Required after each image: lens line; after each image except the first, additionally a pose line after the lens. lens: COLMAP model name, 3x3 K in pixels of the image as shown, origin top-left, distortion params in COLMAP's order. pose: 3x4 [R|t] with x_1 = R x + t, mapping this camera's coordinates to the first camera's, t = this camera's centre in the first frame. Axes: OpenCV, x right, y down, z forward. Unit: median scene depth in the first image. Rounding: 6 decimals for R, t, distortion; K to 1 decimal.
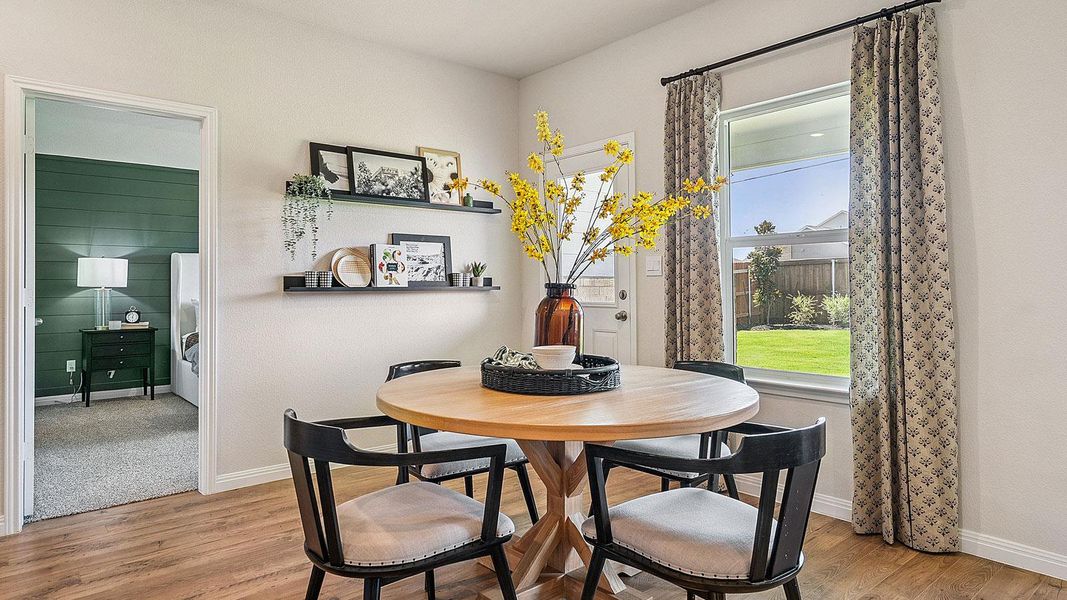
lens RADIAL K [[633.9, 0, 530.4], [0, 633.9, 276.6], [0, 0, 1]] dist [0.015728, 0.000586]
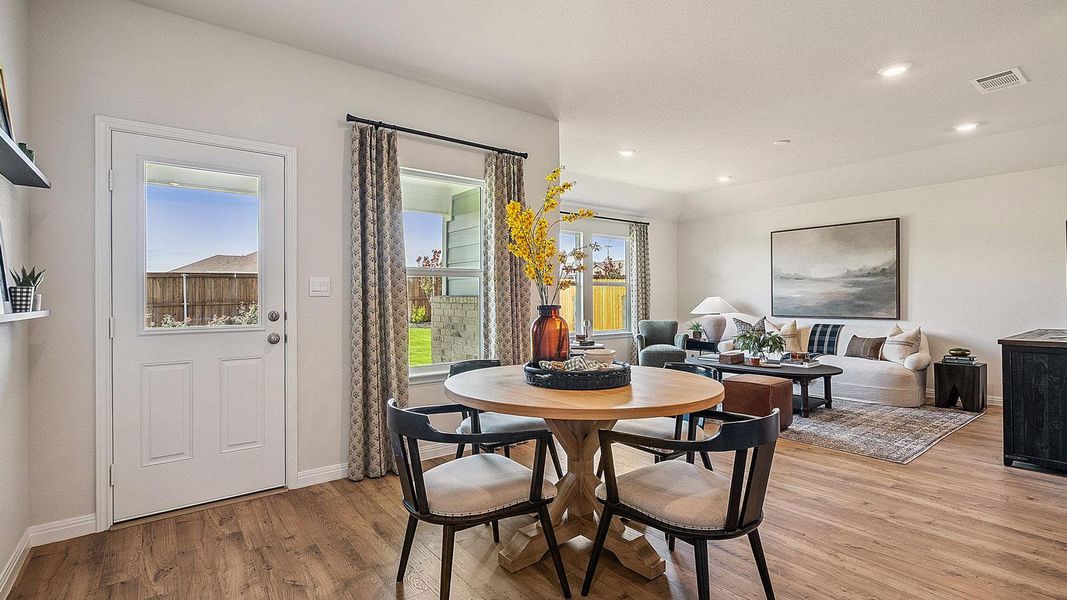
lens RADIAL K [[493.6, 0, 531.3], [0, 493.6, 297.6], [0, 0, 1]] dist [-0.001220, 0.000094]
pose [[0.051721, 0.003340, 0.998656, -0.577699], [-0.011104, 0.999935, -0.002769, -0.001575], [-0.998600, -0.010946, 0.051755, 0.600411]]
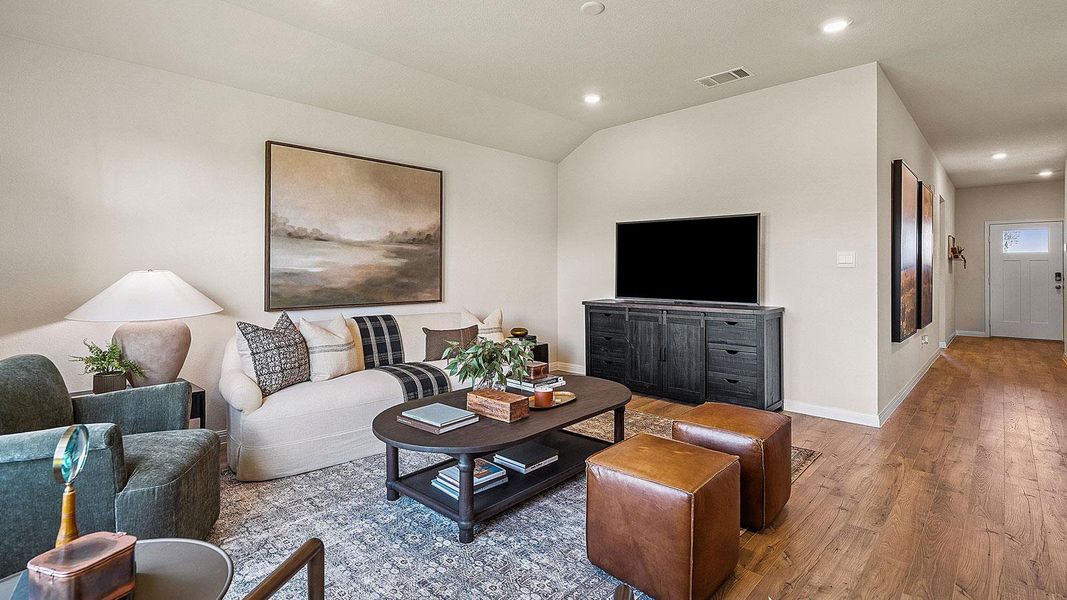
lens RADIAL K [[493.6, 0, 530.5], [0, 493.6, 268.1], [0, 0, 1]] dist [-0.001220, 0.000094]
pose [[-0.995725, 0.003012, -0.092314, 0.848332], [0.004972, 0.999767, -0.021001, -0.004760], [0.092230, -0.021370, -0.995508, 0.747648]]
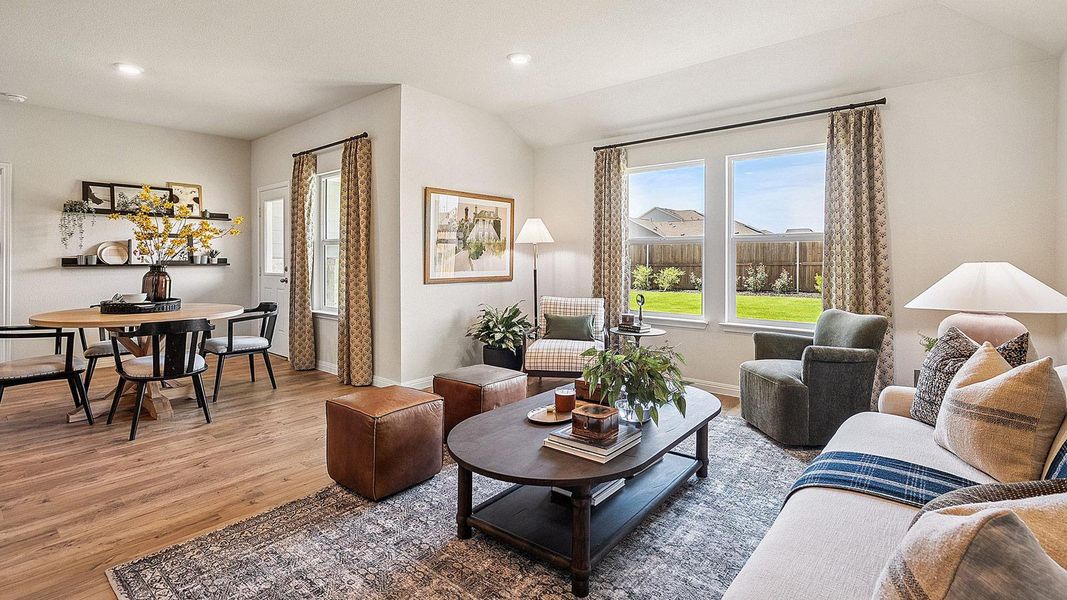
lens RADIAL K [[493.6, 0, 539.1], [0, 493.6, 257.3], [0, 0, 1]] dist [-0.001220, 0.000094]
pose [[0.985220, 0.006525, 0.171172, 0.629752], [-0.008652, 0.999894, 0.011685, -0.027849], [-0.171077, -0.012993, 0.985172, -0.526946]]
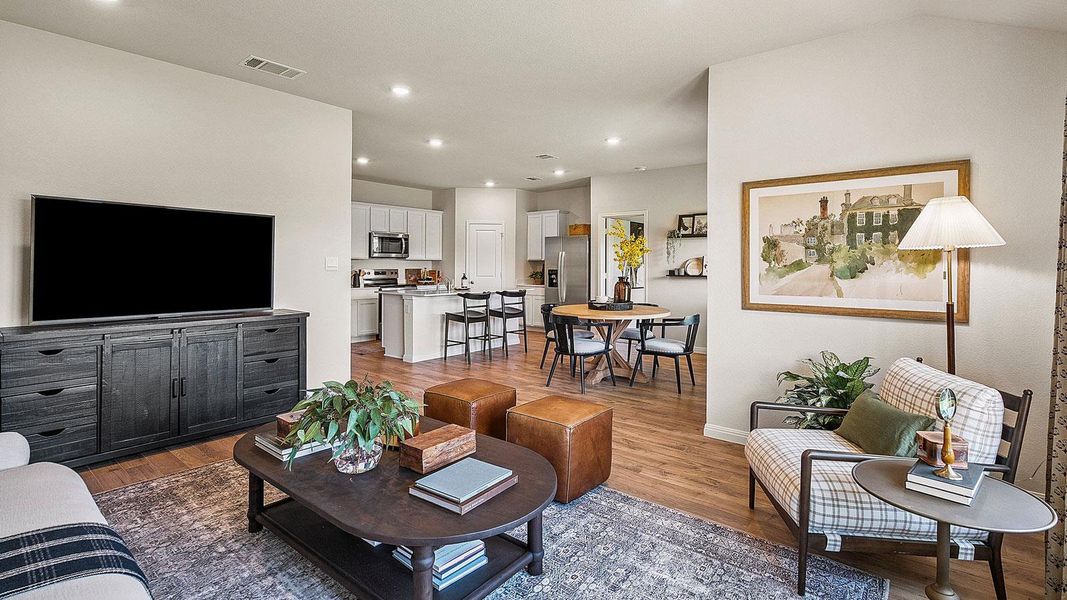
lens RADIAL K [[493.6, 0, 529.9], [0, 493.6, 268.0], [0, 0, 1]] dist [-0.001220, 0.000094]
pose [[0.163781, 0.011671, -0.986428, 1.360127], [0.010179, 0.999857, 0.013520, -0.038962], [0.986444, -0.012255, 0.163639, 0.121276]]
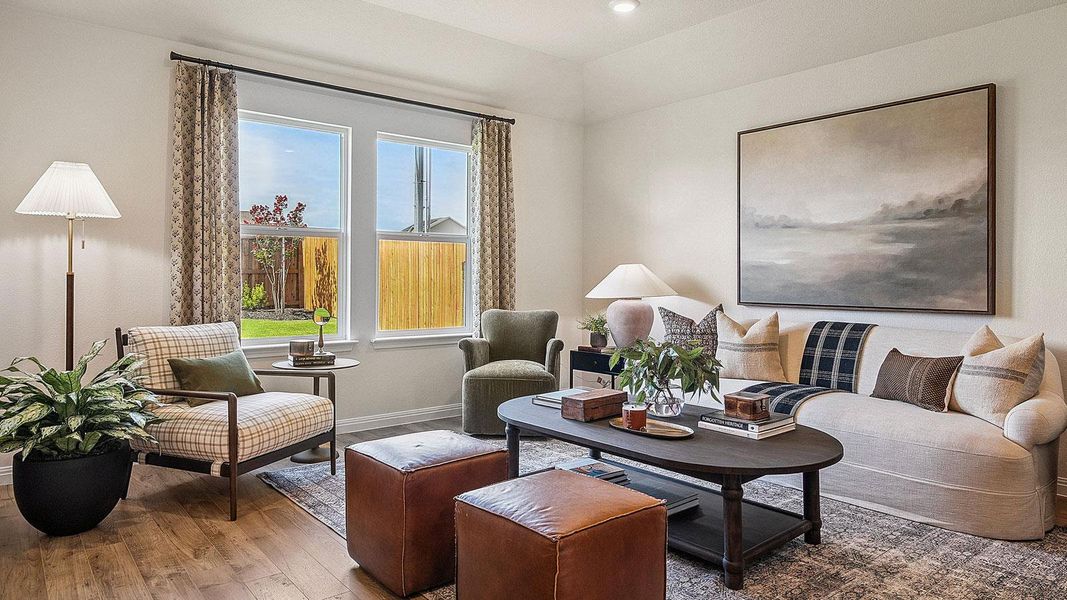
lens RADIAL K [[661.3, 0, 530.0], [0, 661.3, 270.3], [0, 0, 1]] dist [0.005976, -0.003448]
pose [[0.024742, 0.013285, 0.999606, 0.061468], [-0.020592, 0.999706, -0.012777, 0.013154], [-0.999482, -0.020267, 0.025008, 0.168371]]
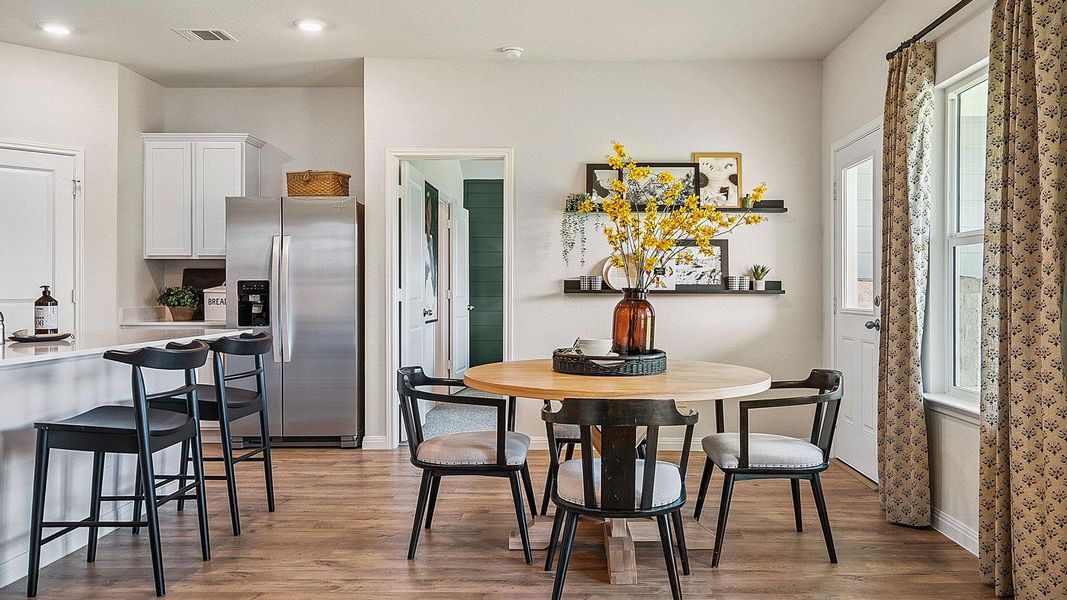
lens RADIAL K [[809.4, 0, 572.5], [0, 809.4, 293.4], [0, 0, 1]] dist [0.017966, 0.000759]
pose [[0.755626, 0.010021, -0.654926, 0.572806], [0.003540, 0.999806, 0.019383, -0.004965], [0.654993, -0.016965, 0.755444, -0.125282]]
